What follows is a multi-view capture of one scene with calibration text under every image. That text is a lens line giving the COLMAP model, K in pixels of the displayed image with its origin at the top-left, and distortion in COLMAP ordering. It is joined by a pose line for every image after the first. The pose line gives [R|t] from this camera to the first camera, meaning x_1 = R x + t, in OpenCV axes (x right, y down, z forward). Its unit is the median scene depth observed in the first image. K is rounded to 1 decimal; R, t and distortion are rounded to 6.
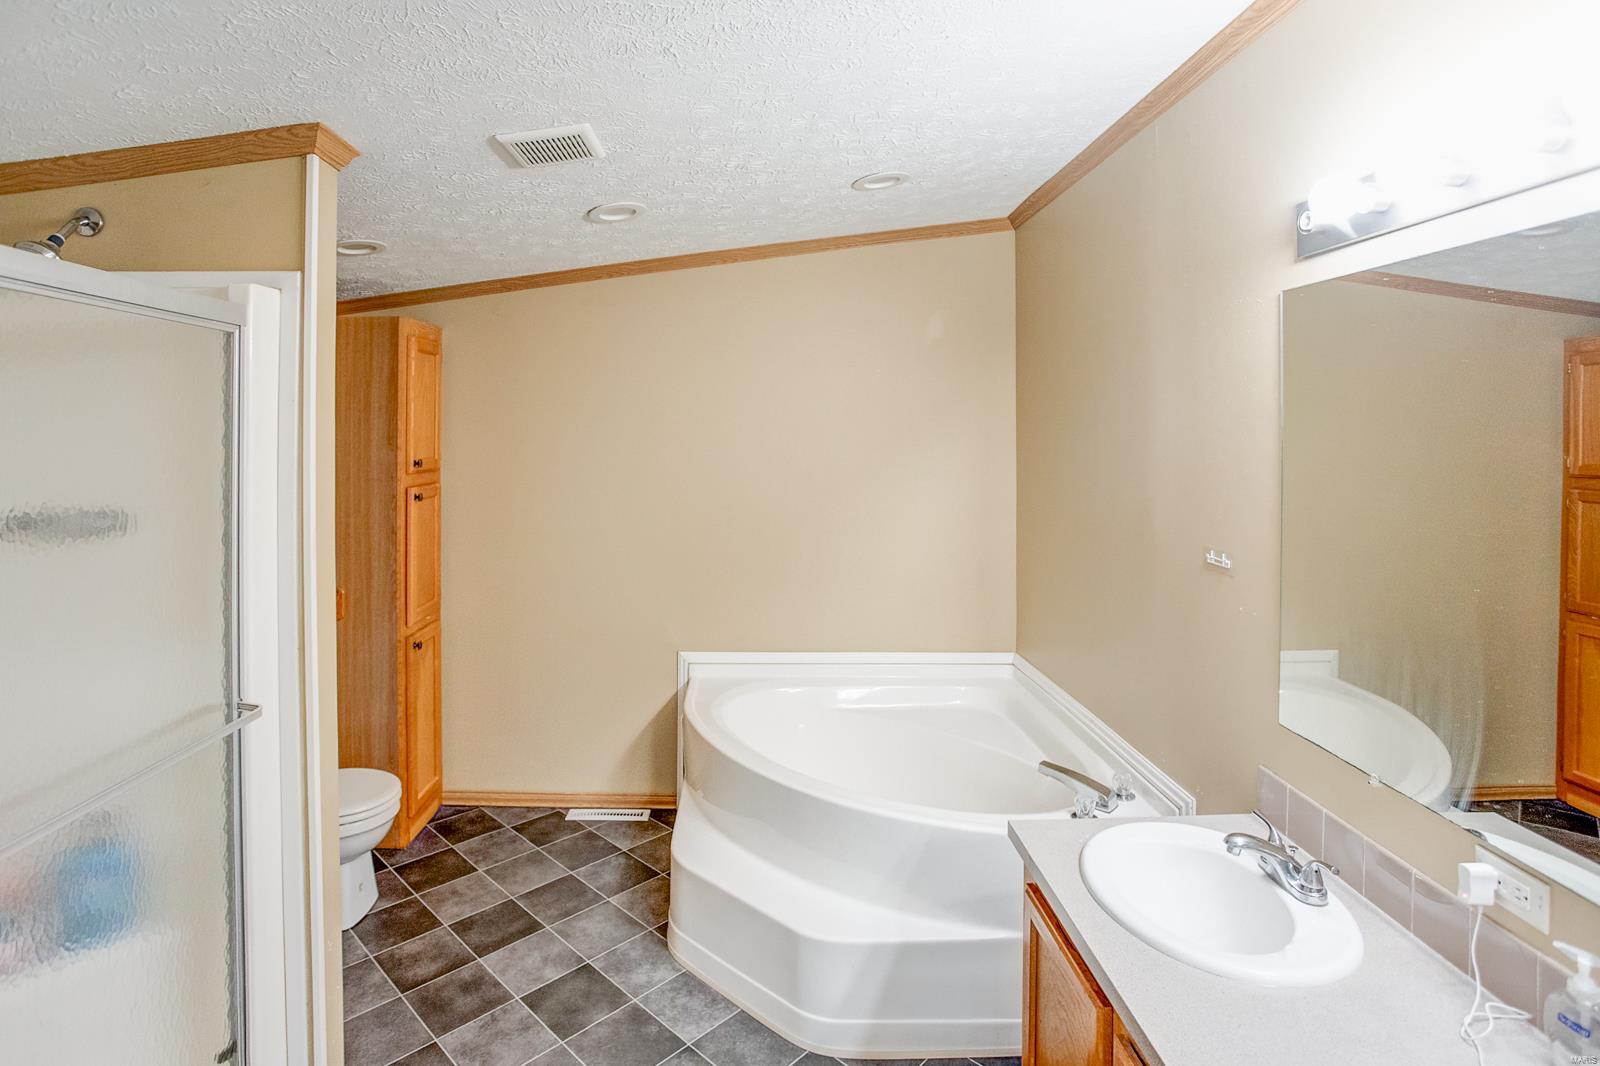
lens RADIAL K [[816.9, 0, 804.5], [0, 816.9, 514.1], [0, 0, 1]] dist [-0.057680, 0.028837]
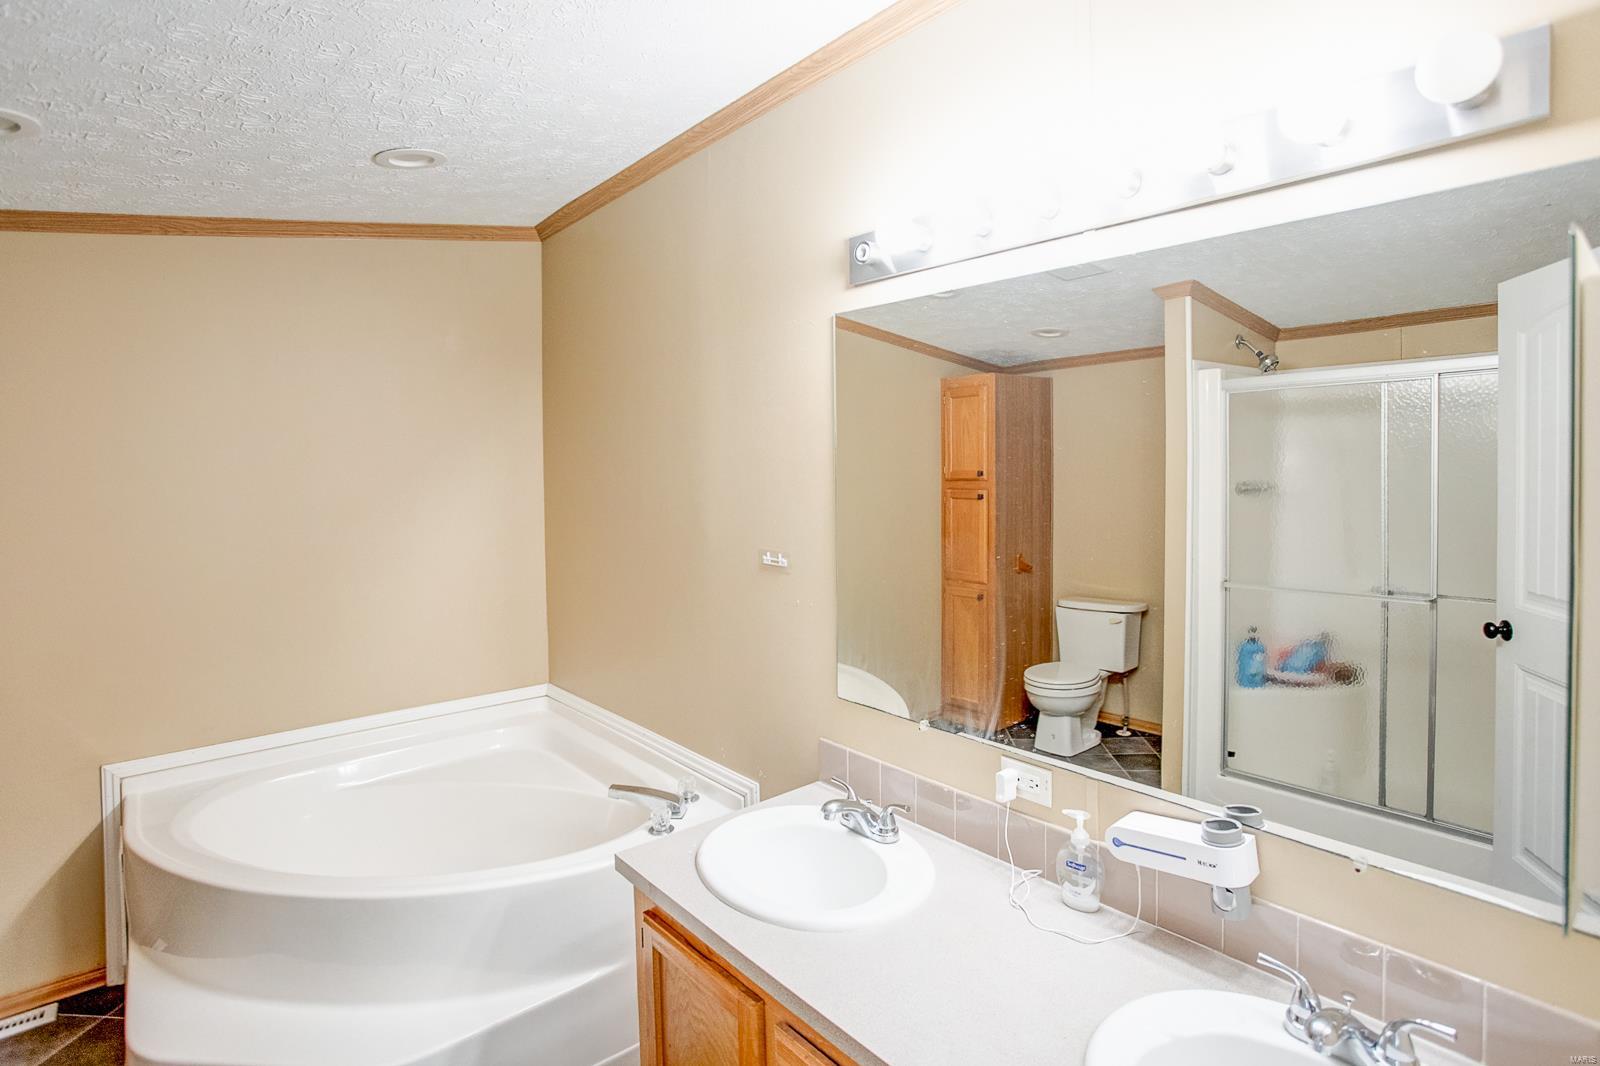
lens RADIAL K [[797.1, 0, 829.5], [0, 797.1, 523.4], [0, 0, 1]] dist [-0.056490, 0.022930]
pose [[0.788743, -0.069760, 0.610752, -0.087084], [0.084078, 0.996445, 0.005233, 0.007615], [-0.608946, 0.047224, 0.791805, 0.092710]]
